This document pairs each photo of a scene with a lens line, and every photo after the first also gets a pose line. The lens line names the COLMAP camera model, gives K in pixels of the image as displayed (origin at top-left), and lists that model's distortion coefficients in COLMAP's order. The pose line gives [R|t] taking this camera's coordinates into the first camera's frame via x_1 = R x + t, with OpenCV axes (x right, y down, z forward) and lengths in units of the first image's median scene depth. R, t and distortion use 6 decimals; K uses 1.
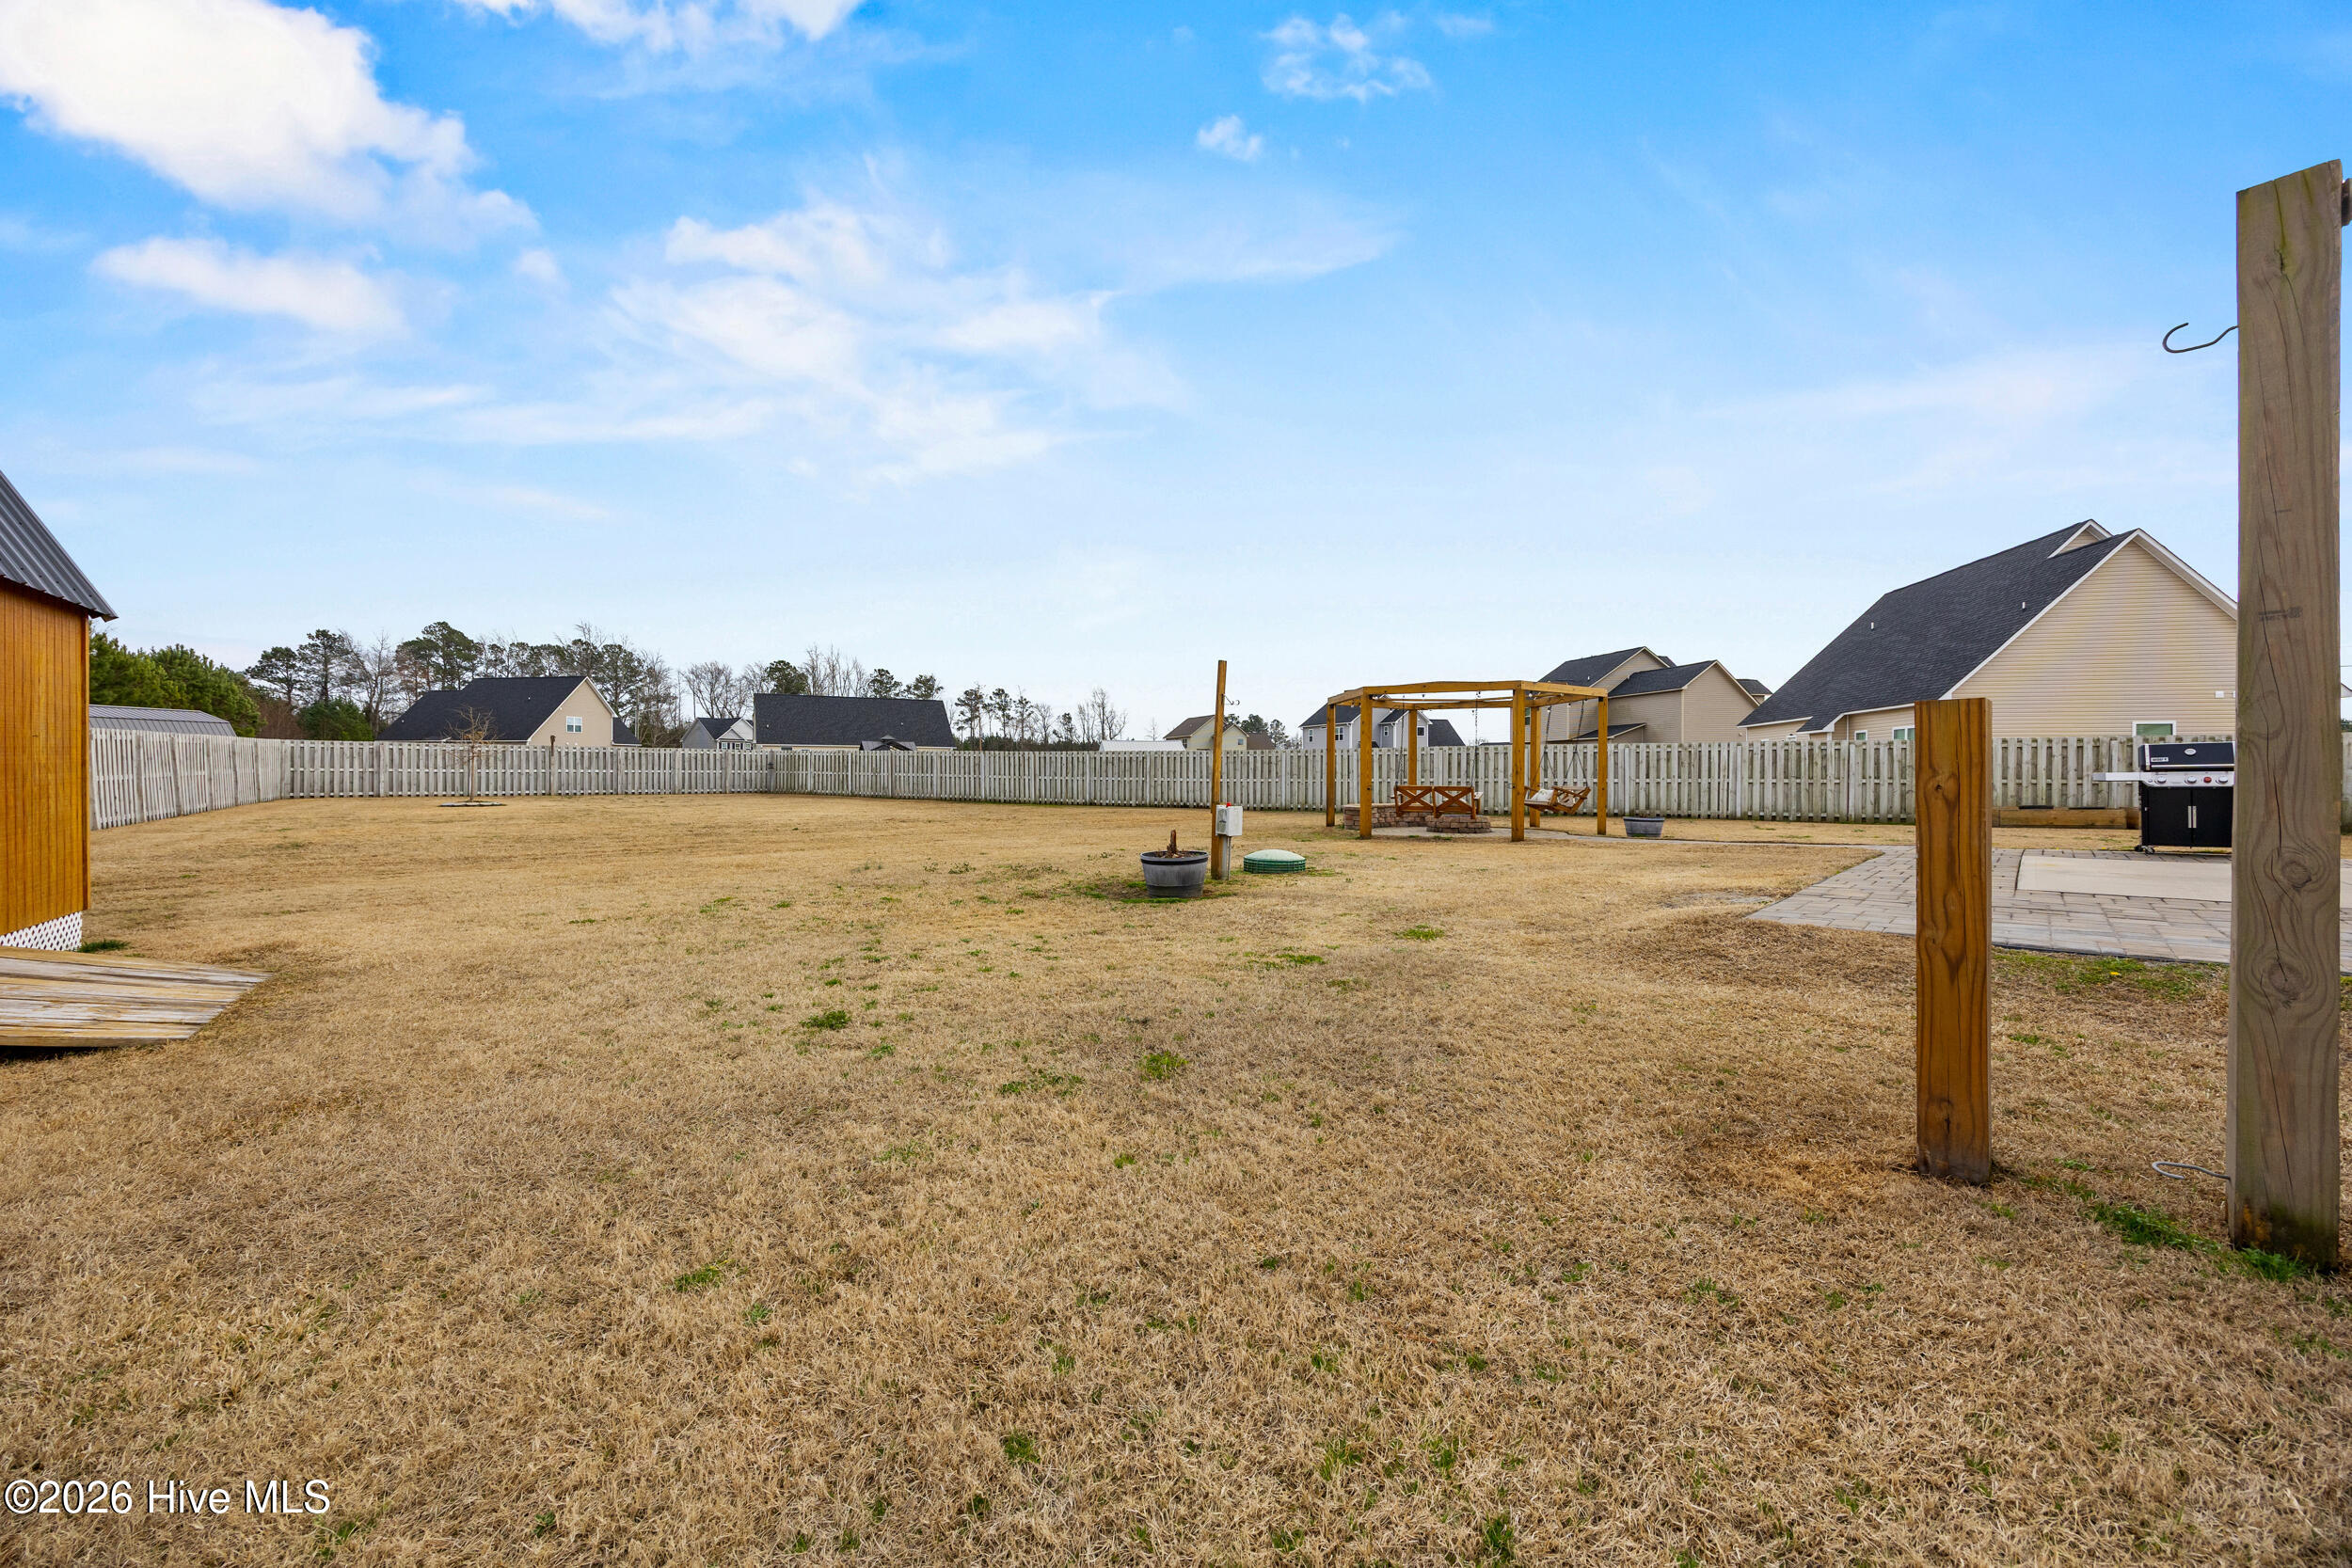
lens RADIAL K [[891.8, 0, 1135.6], [0, 891.8, 770.6], [0, 0, 1]] dist [-0.004497, 0.000457]
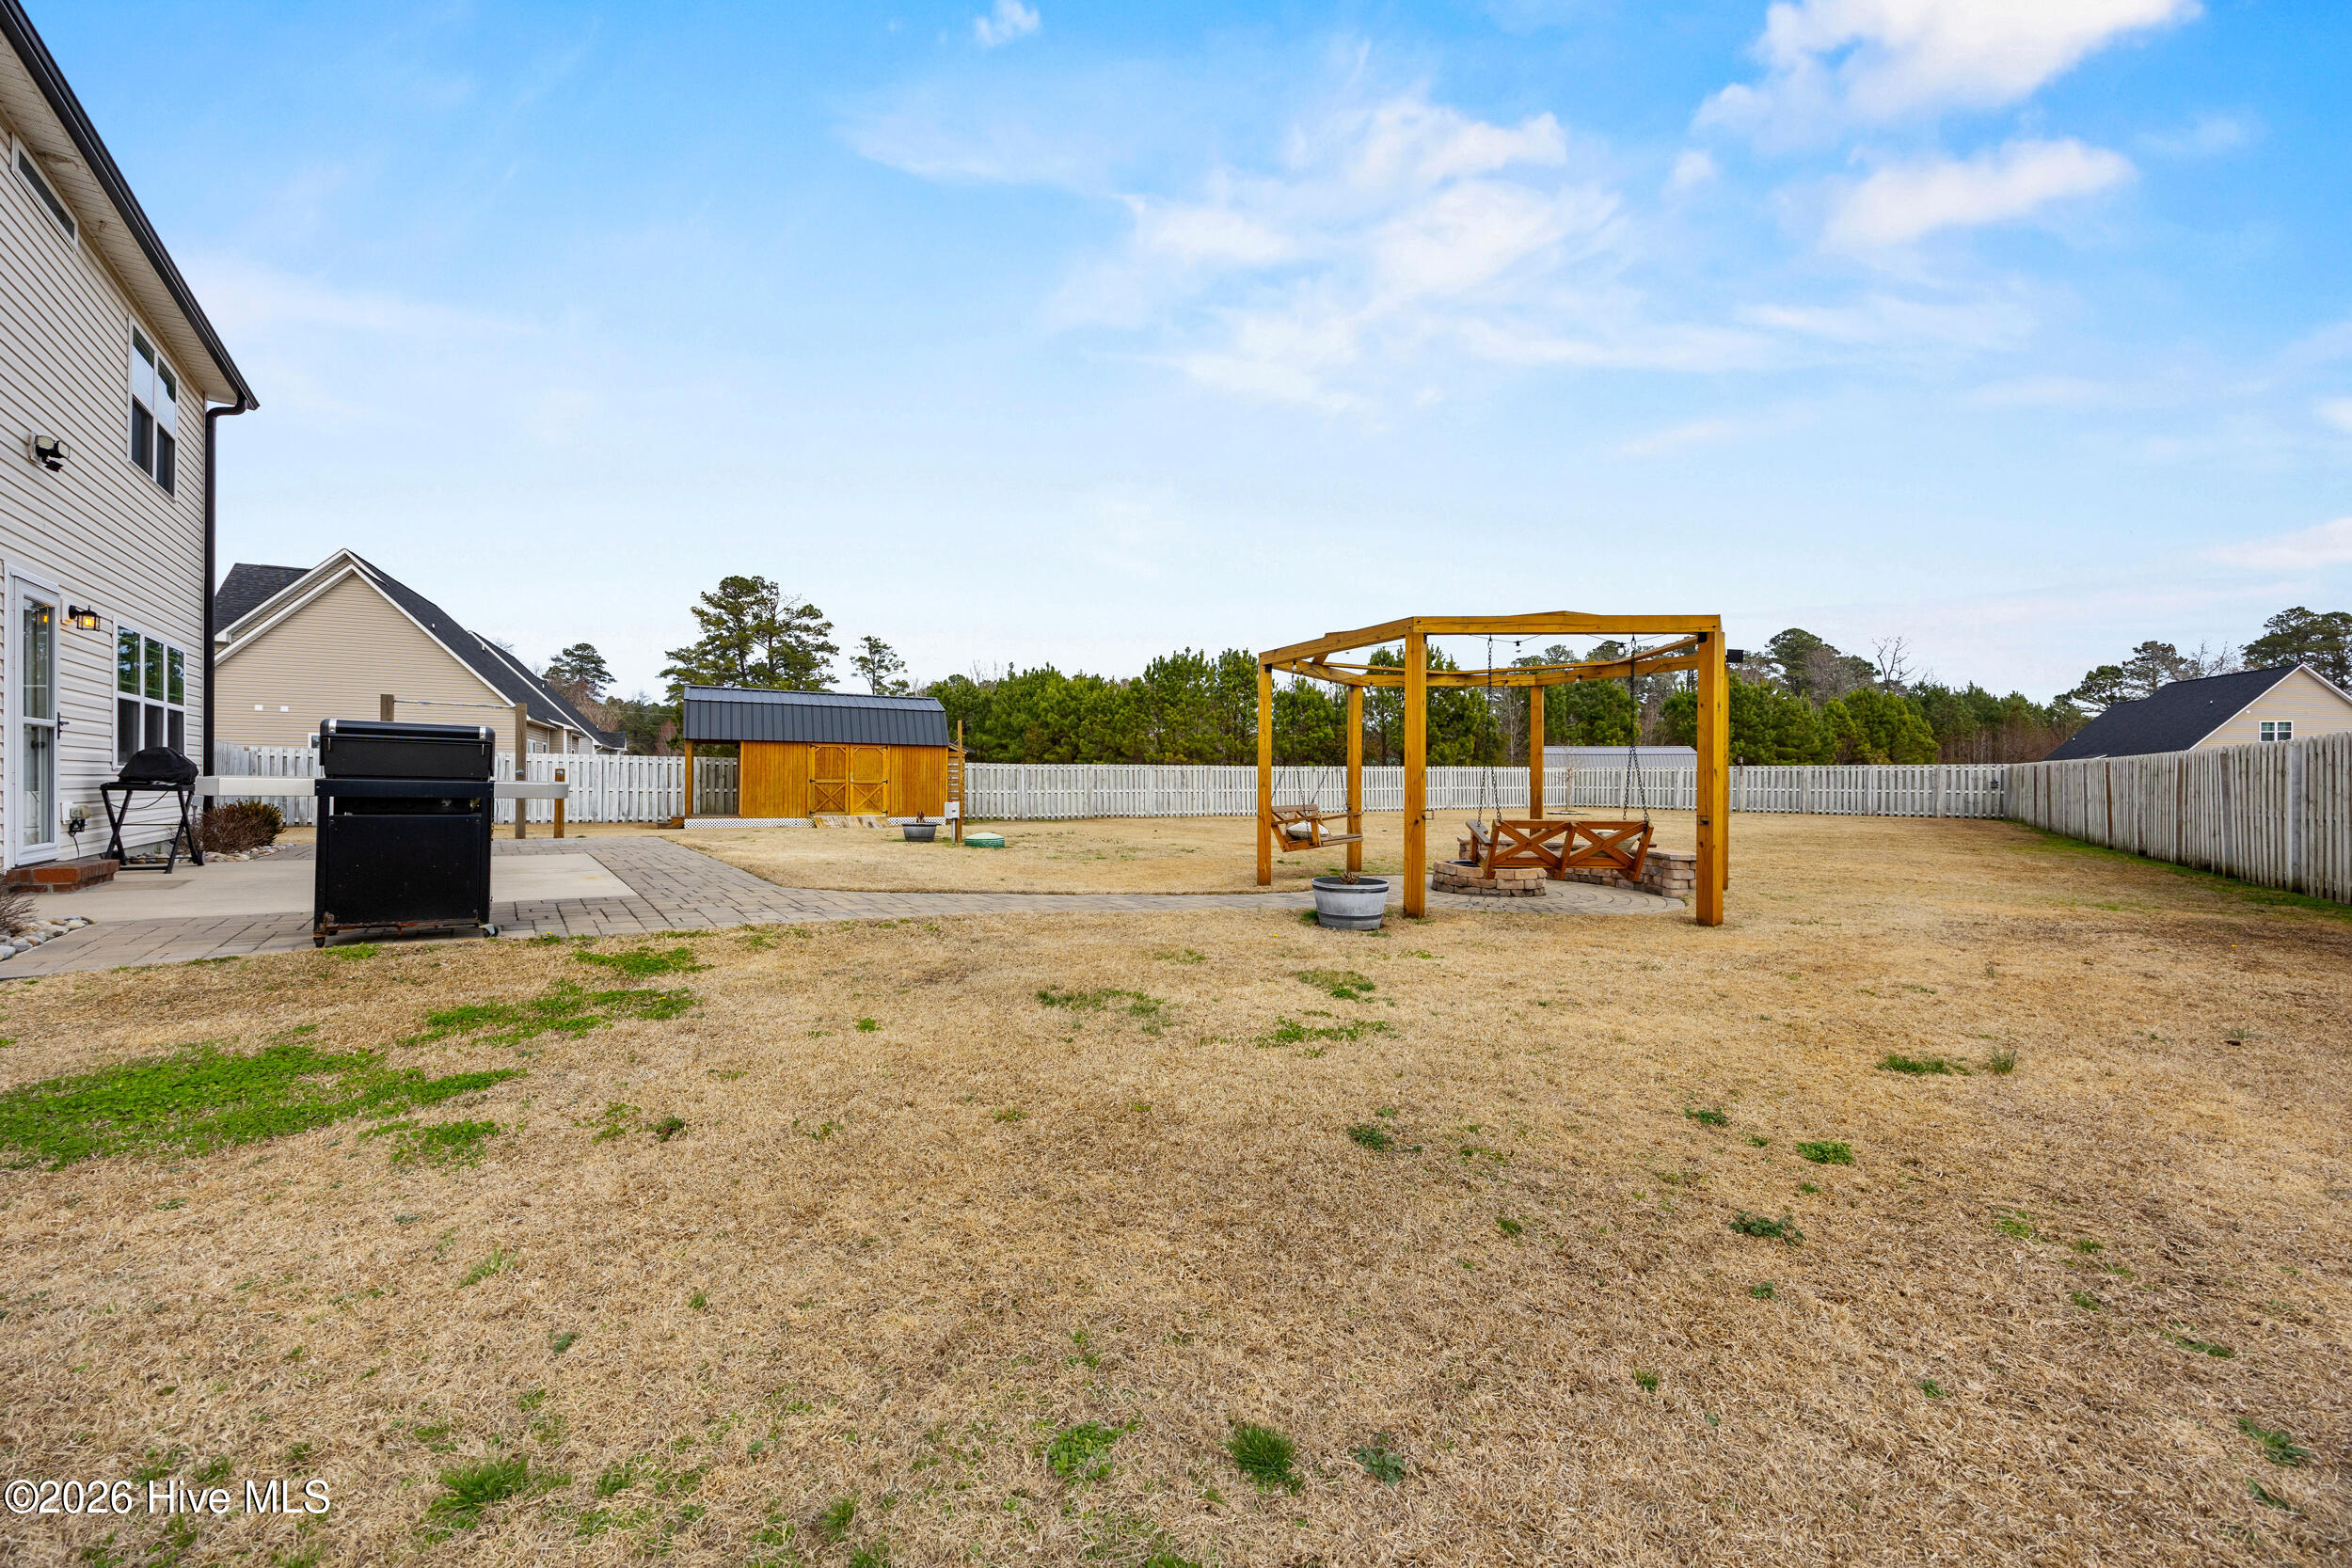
lens RADIAL K [[891.8, 0, 1167.3], [0, 891.8, 794.9], [0, 0, 1]] dist [-0.004497, 0.000457]
pose [[-0.129840, 0.004402, -0.991525, 0.507421], [-0.005253, 0.999973, 0.005127, 0.004765], [0.991521, 0.005875, -0.129814, 0.462331]]
